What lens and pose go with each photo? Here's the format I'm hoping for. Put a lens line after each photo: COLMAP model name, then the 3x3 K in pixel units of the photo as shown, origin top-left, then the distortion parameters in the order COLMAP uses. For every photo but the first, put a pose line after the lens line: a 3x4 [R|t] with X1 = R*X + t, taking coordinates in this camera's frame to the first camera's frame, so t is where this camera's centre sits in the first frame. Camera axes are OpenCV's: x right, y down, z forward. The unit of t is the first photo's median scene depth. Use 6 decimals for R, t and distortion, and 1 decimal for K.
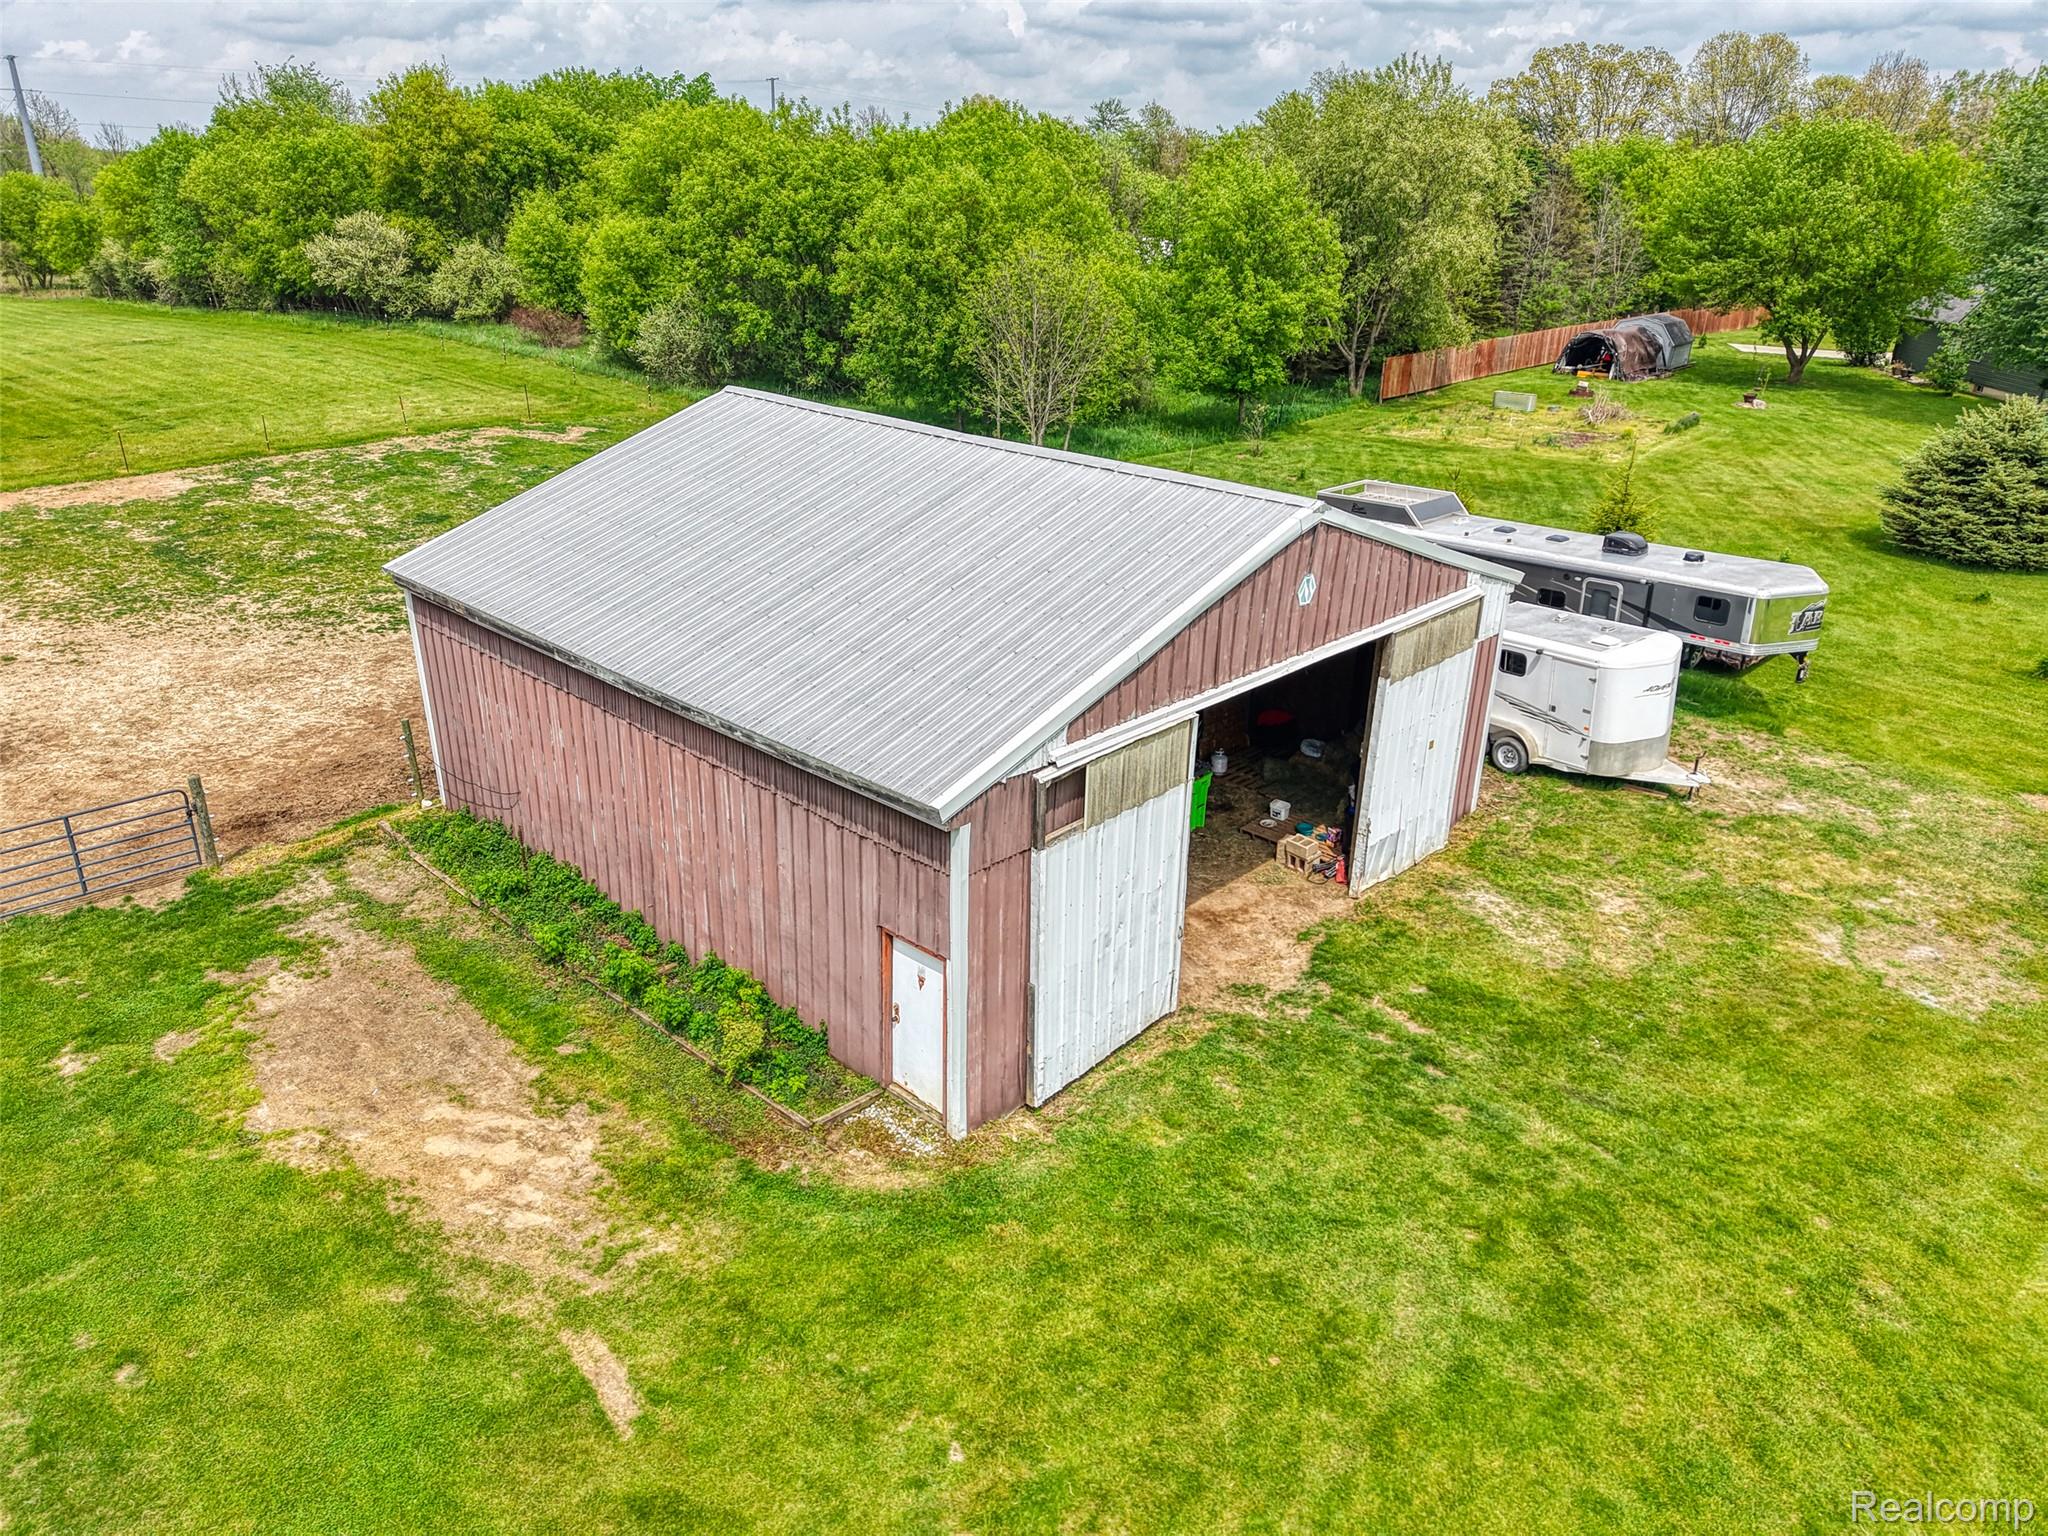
lens RADIAL K [[1354.0, 0, 1020.3], [0, 1354.0, 747.8], [0, 0, 1]] dist [0.044444, -0.038204]
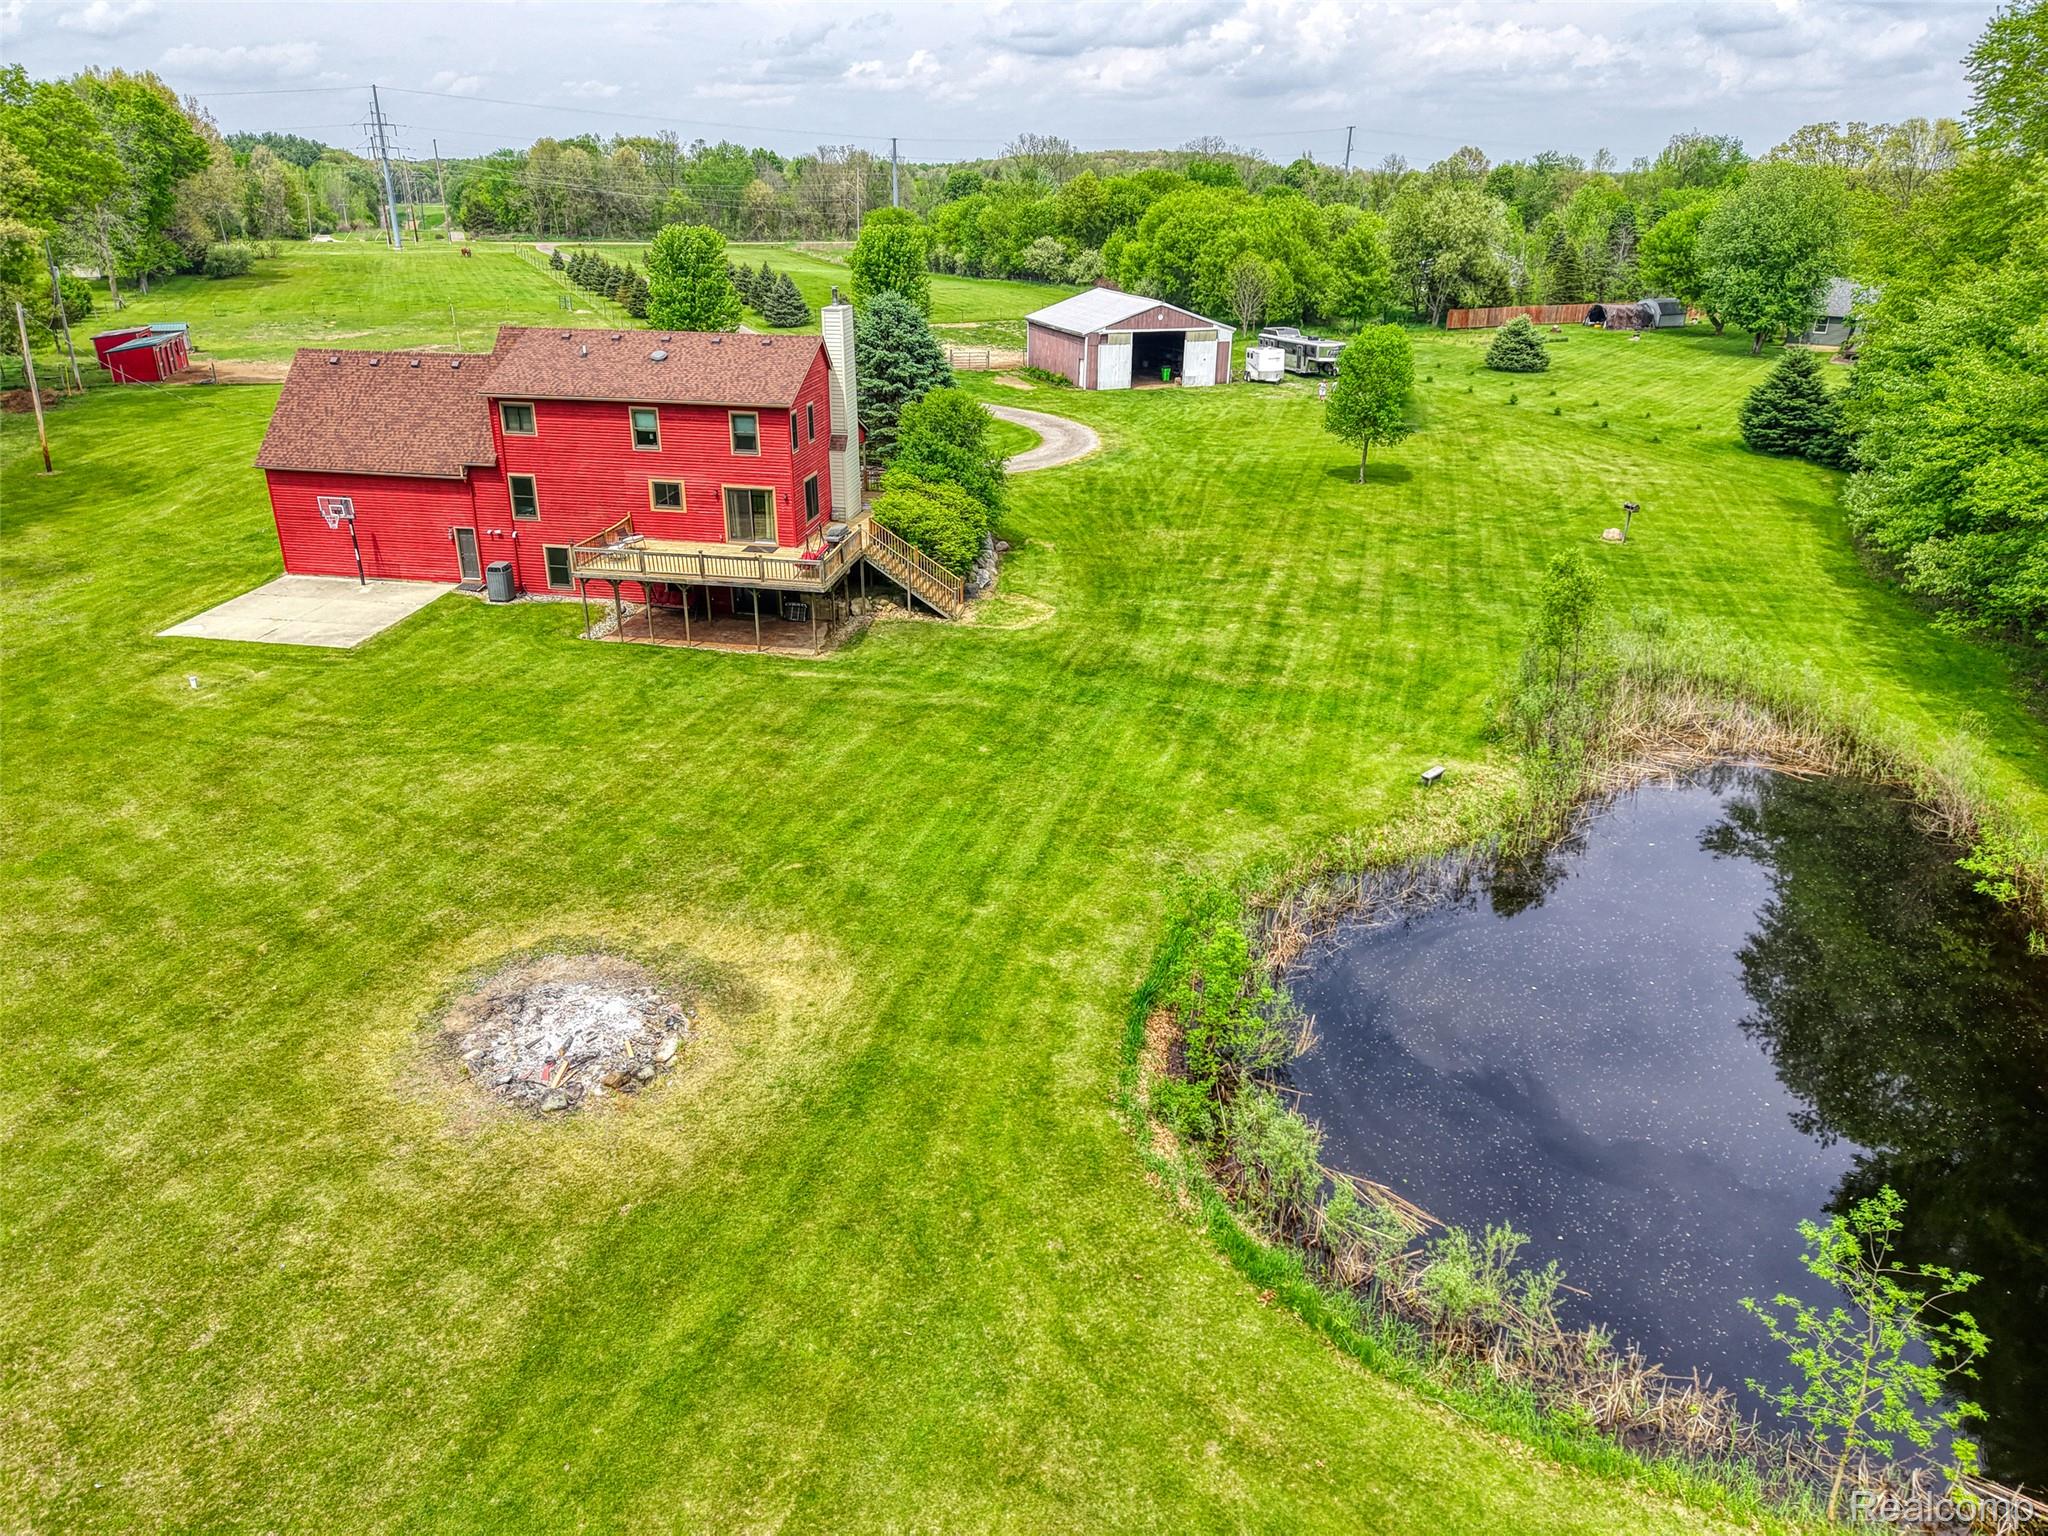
lens RADIAL K [[1354.0, 0, 1002.4], [0, 1354.0, 775.6], [0, 0, 1]] dist [0.044444, -0.038204]
pose [[0.891762, 0.181880, -0.414343, 0.700051], [-0.173746, 0.983104, 0.057603, 0.472387], [0.417819, 0.020622, 0.908296, -1.351784]]
